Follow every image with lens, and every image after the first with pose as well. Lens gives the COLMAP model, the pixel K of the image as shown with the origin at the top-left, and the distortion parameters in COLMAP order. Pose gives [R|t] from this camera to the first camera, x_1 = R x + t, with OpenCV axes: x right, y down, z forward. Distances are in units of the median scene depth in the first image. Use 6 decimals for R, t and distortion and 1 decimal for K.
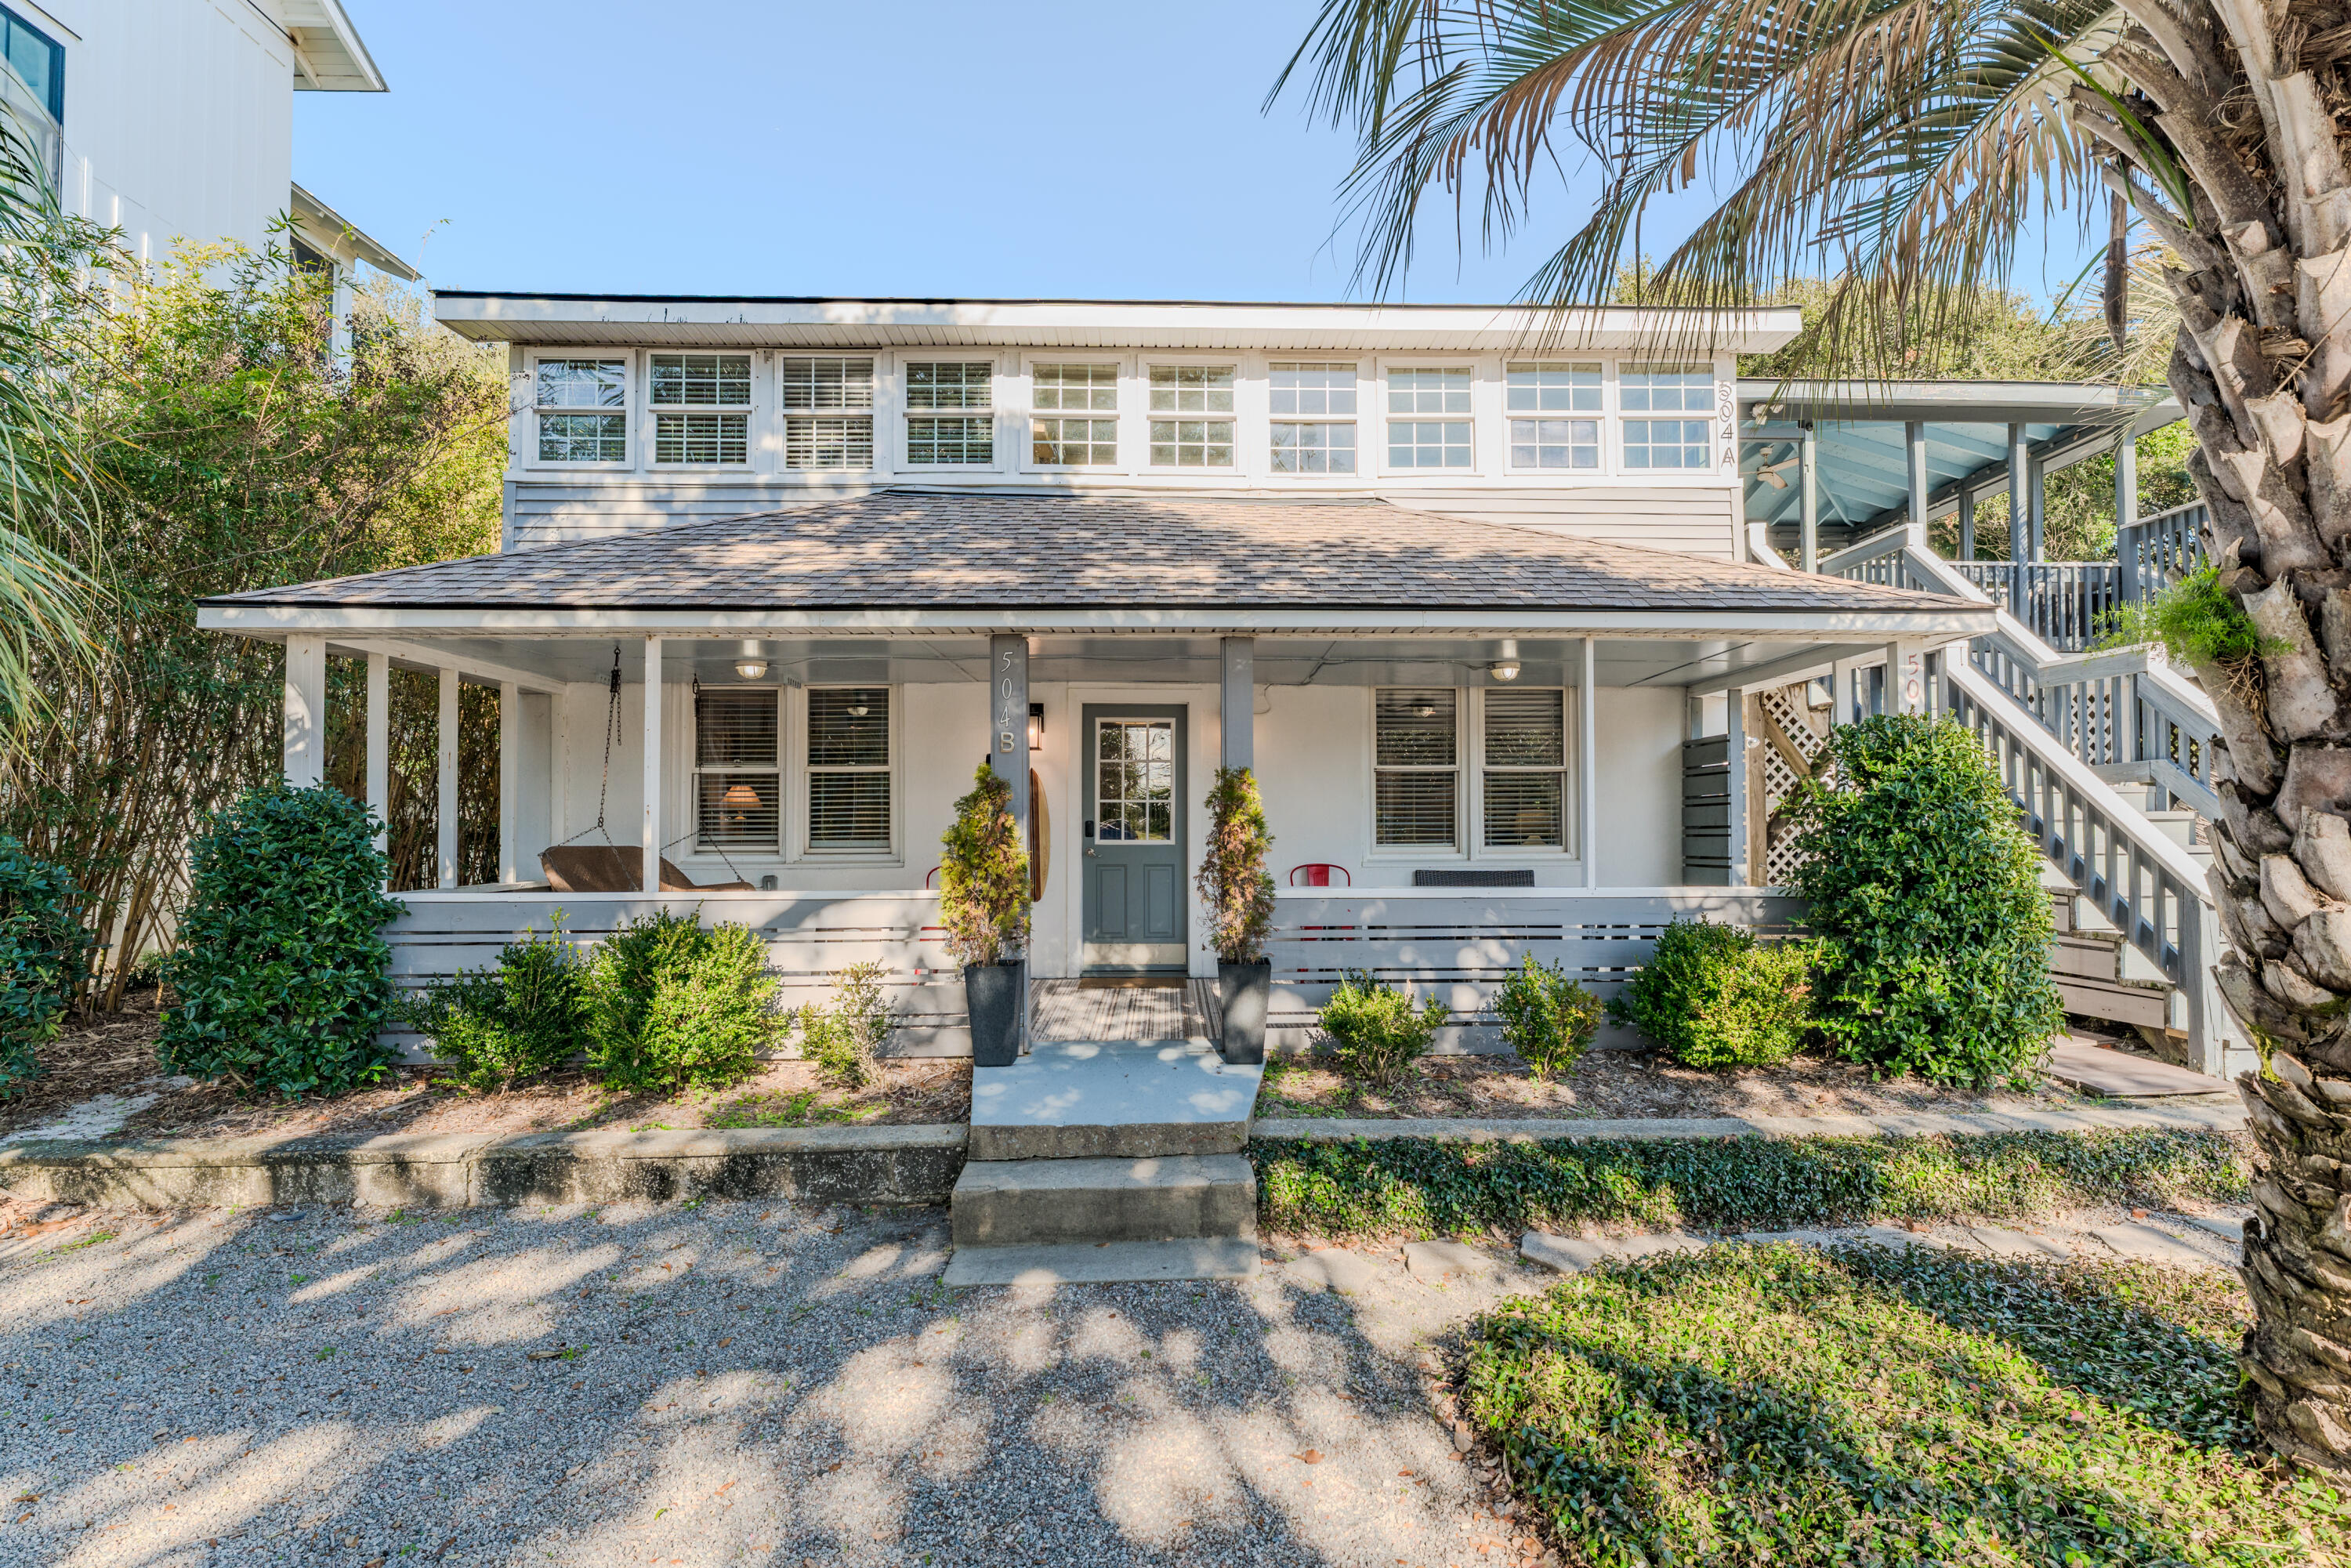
lens RADIAL K [[928.6, 0, 1158.8], [0, 928.6, 819.7], [0, 0, 1]] dist [-0.008345, 0.000279]
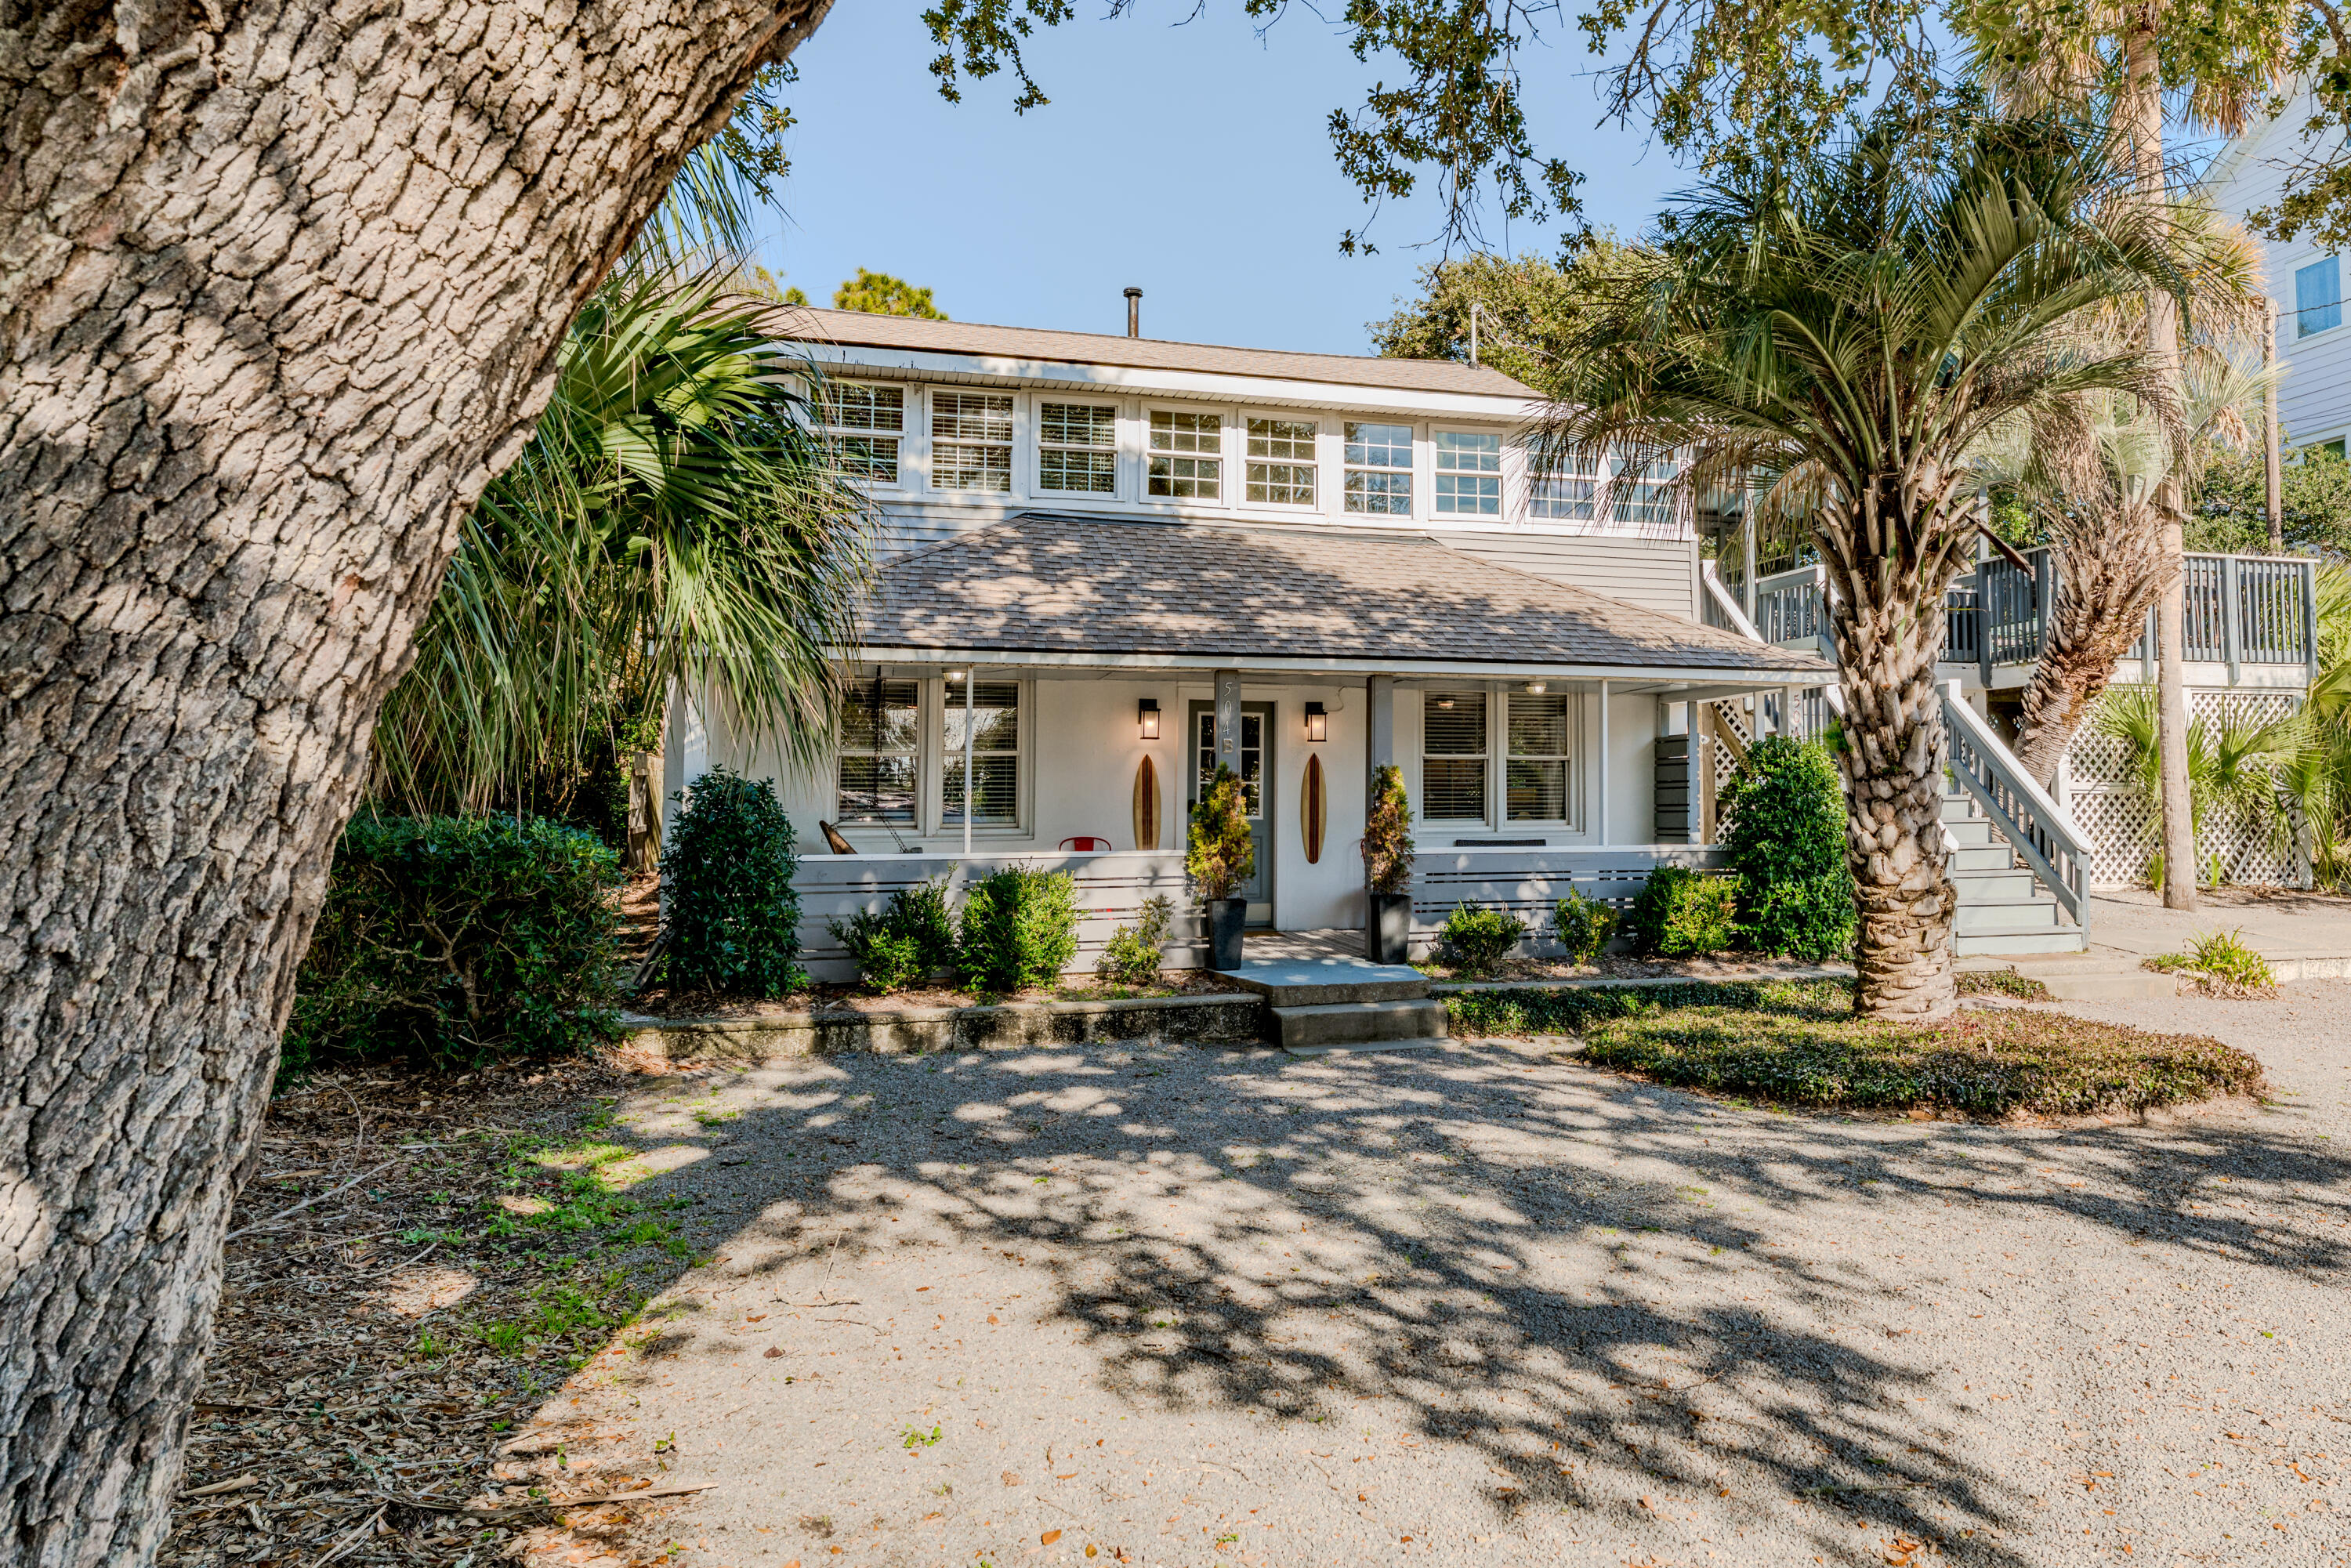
lens RADIAL K [[1368.5, 0, 1179.4], [0, 1368.5, 786.2], [0, 0, 1]] dist [0.006009, -0.000777]
pose [[0.980719, 0.002942, 0.195402, -0.440569], [-0.002252, 0.999990, -0.003756, -0.008814], [-0.195412, 0.003244, 0.980716, -0.714959]]
